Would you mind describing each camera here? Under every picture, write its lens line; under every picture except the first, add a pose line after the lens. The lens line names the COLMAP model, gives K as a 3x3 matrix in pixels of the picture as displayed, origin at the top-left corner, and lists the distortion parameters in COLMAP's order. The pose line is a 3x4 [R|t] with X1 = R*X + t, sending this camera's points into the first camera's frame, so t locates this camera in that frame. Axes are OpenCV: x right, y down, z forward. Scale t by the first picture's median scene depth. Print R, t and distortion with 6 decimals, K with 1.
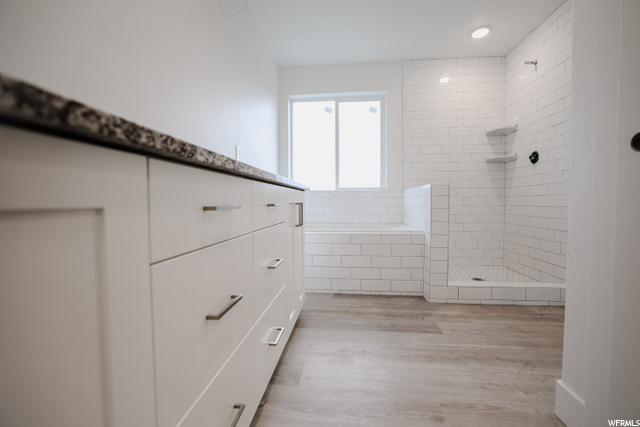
lens RADIAL K [[271.2, 0, 318.6], [0, 271.2, 211.7], [0, 0, 1]] dist [-0.037401, 0.000156]
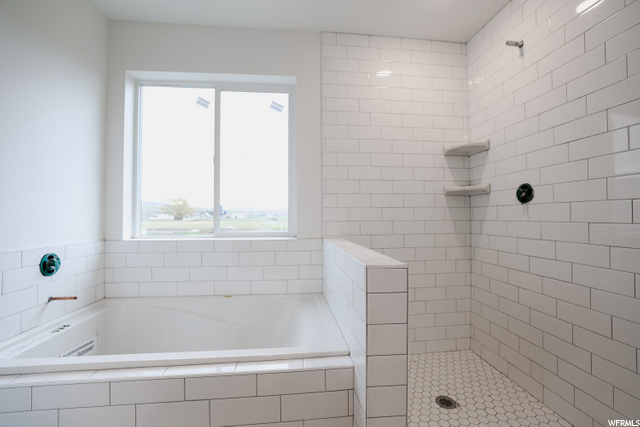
lens RADIAL K [[271.2, 0, 318.6], [0, 271.2, 211.7], [0, 0, 1]] dist [-0.037401, 0.000156]
pose [[0.977294, 0.001448, 0.211885, 0.179451], [0.008785, 0.998840, -0.047347, -0.115283], [-0.211708, 0.048134, 0.976147, 0.417397]]
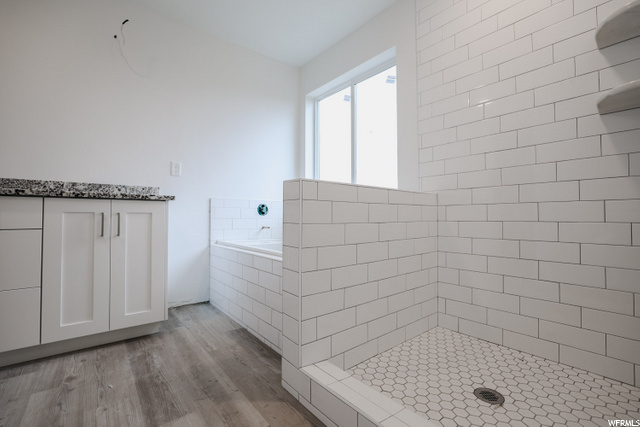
lens RADIAL K [[281.8, 0, 319.4], [0, 281.8, 209.3], [0, 0, 1]] dist [-0.019543, 0.000235]
pose [[0.711510, -0.014381, -0.702529, 0.619092], [-0.029275, 0.998316, -0.050086, -0.009252], [0.702066, 0.056203, 0.709890, 0.419656]]
